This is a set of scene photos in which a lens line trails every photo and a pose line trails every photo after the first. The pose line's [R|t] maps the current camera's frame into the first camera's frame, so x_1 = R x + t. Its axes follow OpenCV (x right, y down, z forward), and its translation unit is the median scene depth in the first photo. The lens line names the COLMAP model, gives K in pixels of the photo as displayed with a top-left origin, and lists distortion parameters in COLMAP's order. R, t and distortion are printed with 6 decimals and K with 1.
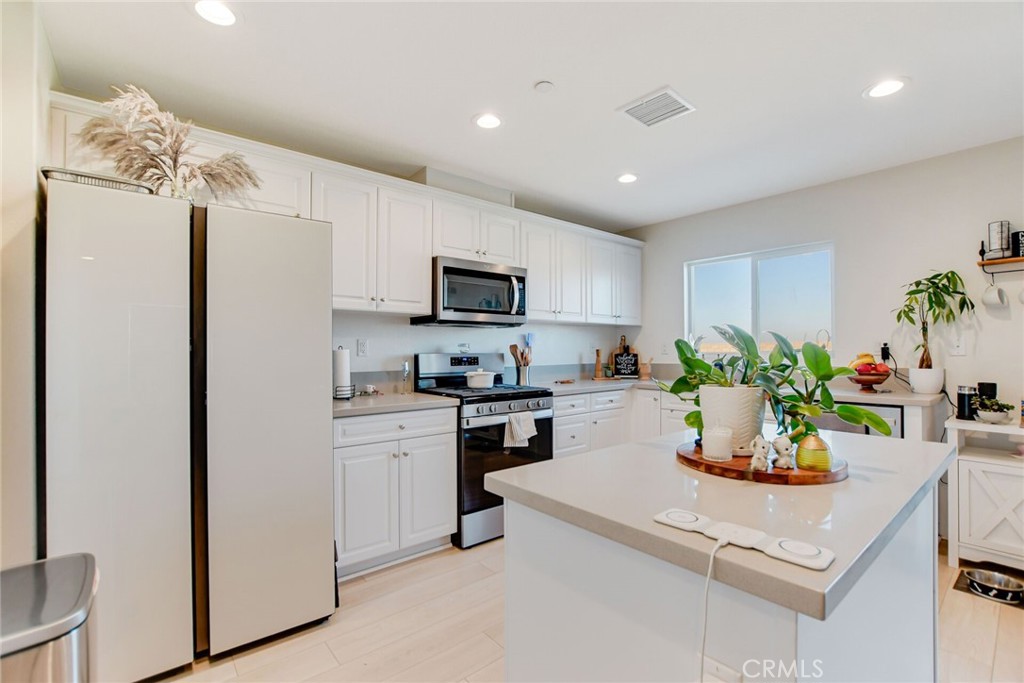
lens RADIAL K [[456.8, 0, 510.6], [0, 456.8, 344.7], [0, 0, 1]] dist [-0.019674, 0.002932]
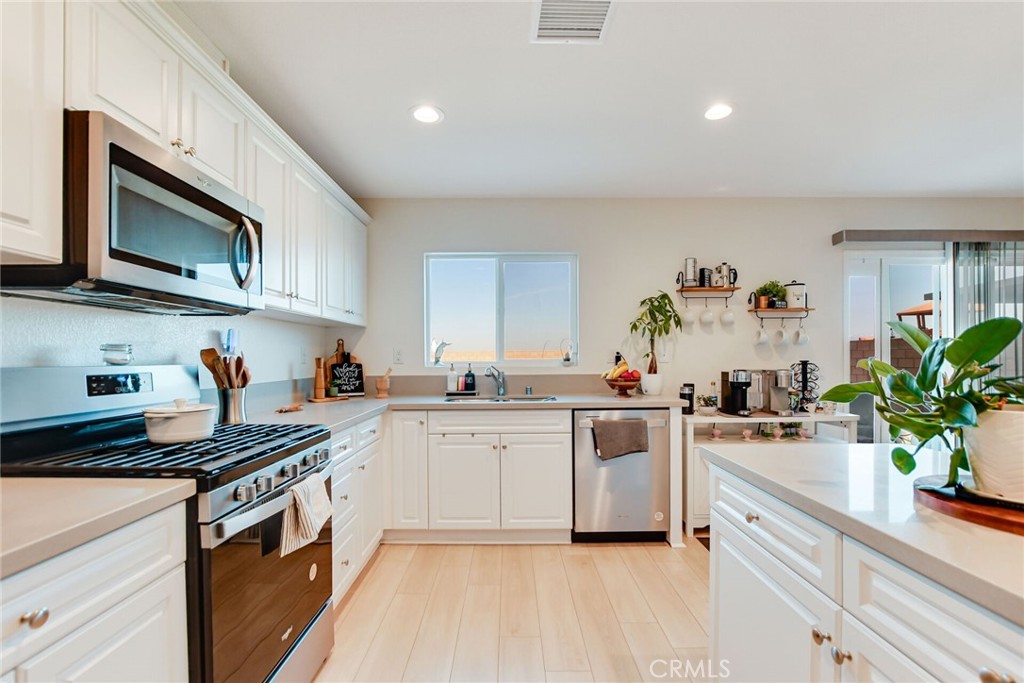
lens RADIAL K [[456.8, 0, 511.4], [0, 456.8, 359.2], [0, 0, 1]] dist [-0.019674, 0.002932]
pose [[0.642230, -0.002609, 0.766508, -0.193619], [-0.006328, 0.999942, 0.008706, 0.005896], [-0.766486, -0.010441, 0.642176, 0.429860]]
